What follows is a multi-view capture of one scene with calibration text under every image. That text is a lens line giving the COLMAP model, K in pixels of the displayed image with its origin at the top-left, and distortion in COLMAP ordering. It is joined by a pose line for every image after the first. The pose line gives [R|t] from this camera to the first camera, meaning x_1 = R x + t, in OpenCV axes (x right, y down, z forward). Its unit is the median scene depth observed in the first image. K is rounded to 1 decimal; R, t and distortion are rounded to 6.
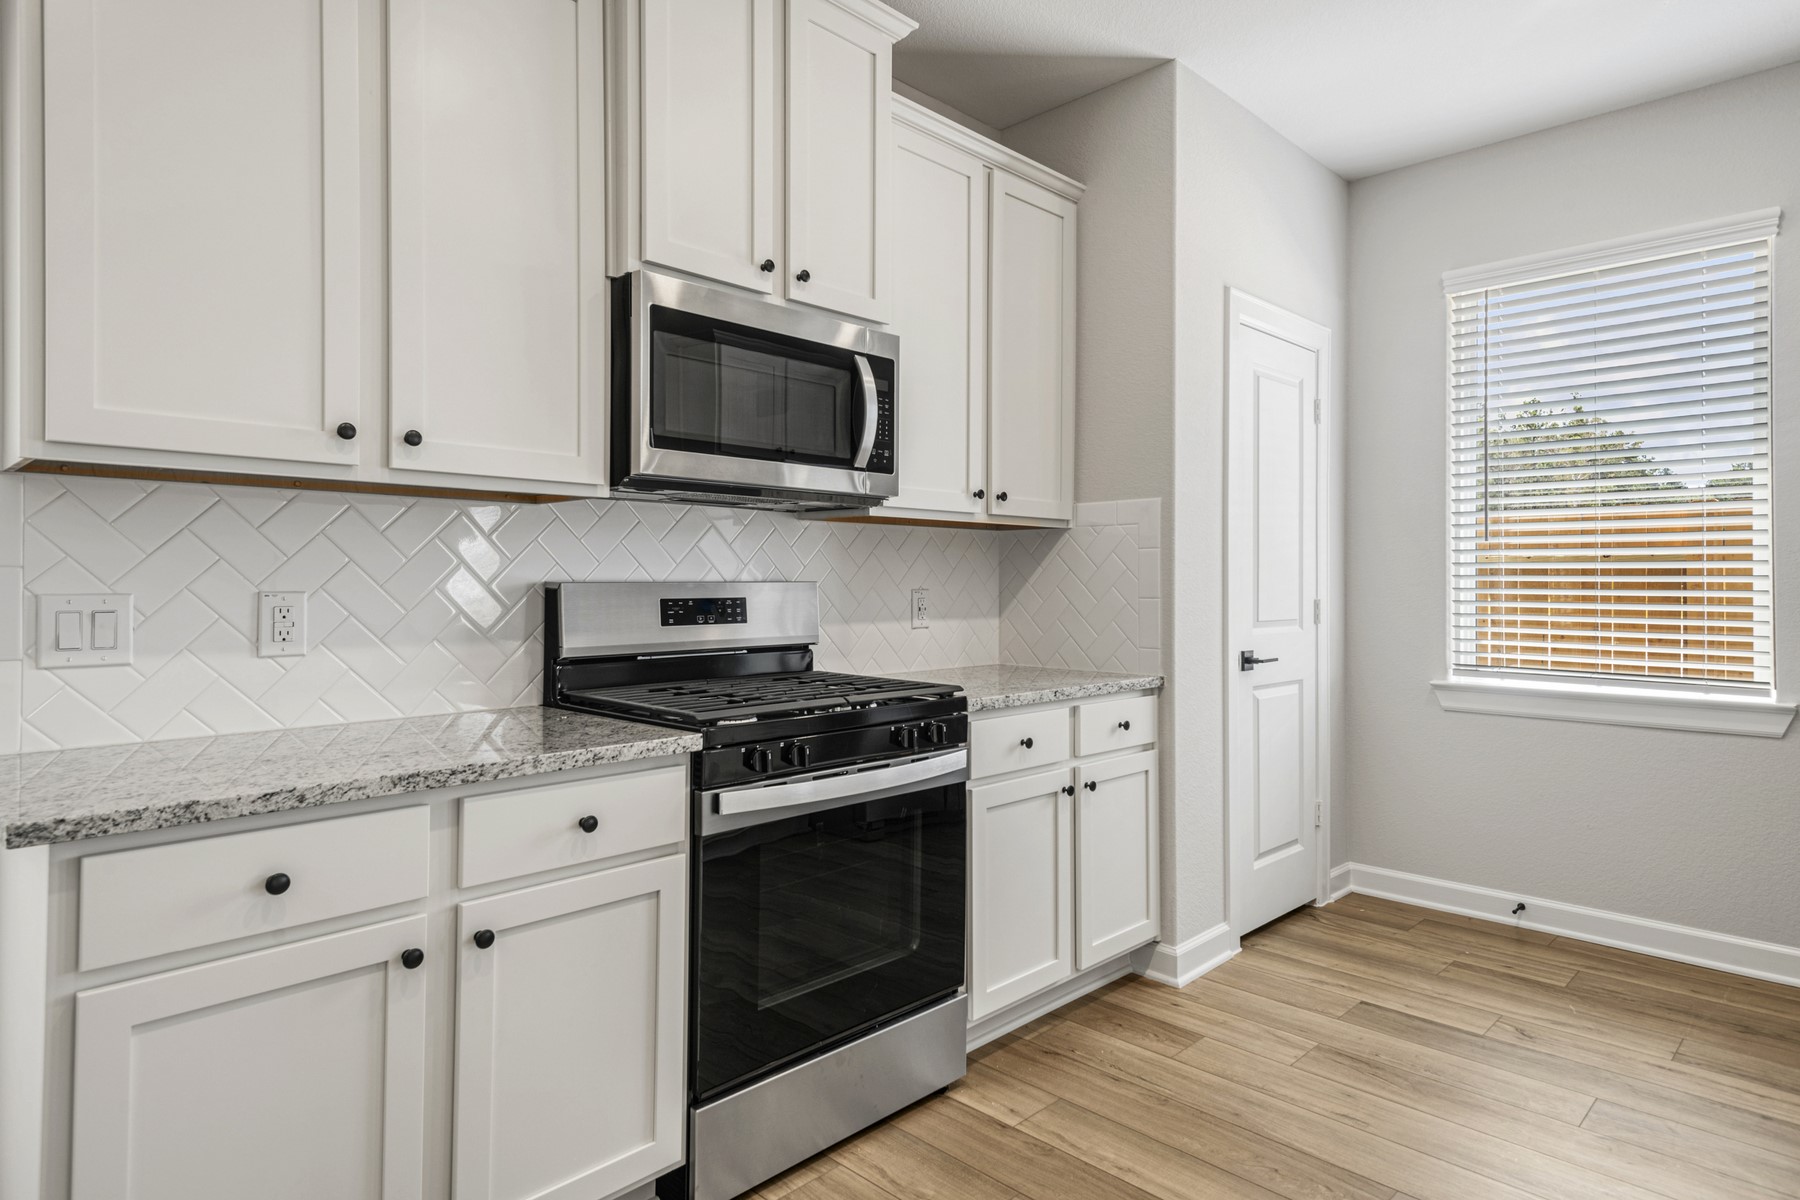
lens RADIAL K [[1013.6, 0, 878.4], [0, 1013.6, 581.0], [0, 0, 1]] dist [0.063248, -0.030027]
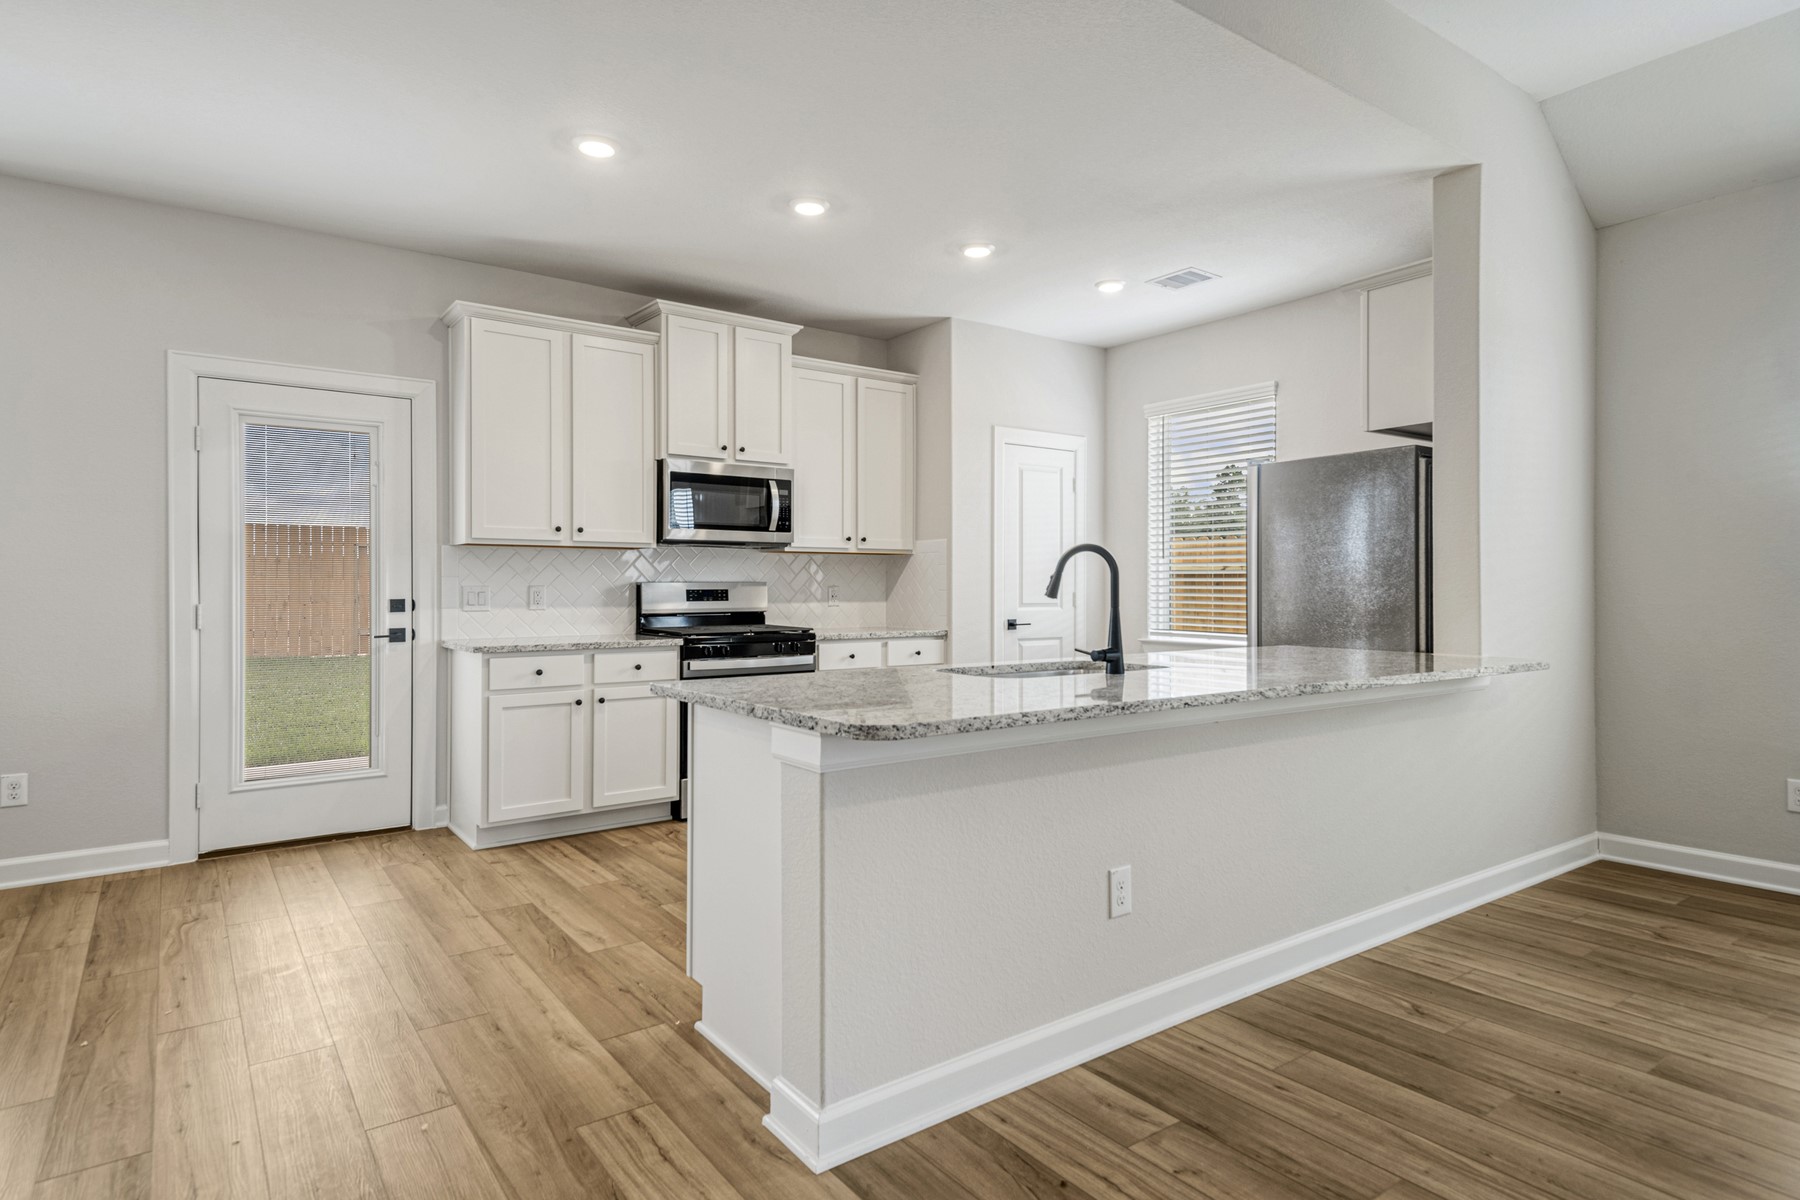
lens RADIAL K [[980.4, 0, 876.9], [0, 980.4, 593.7], [0, 0, 1]] dist [0.056631, -0.000679]
pose [[0.985130, -0.000969, -0.171807, 0.585805], [0.002209, 0.999973, 0.007027, 0.012245], [0.171795, -0.007302, 0.985106, -1.099074]]
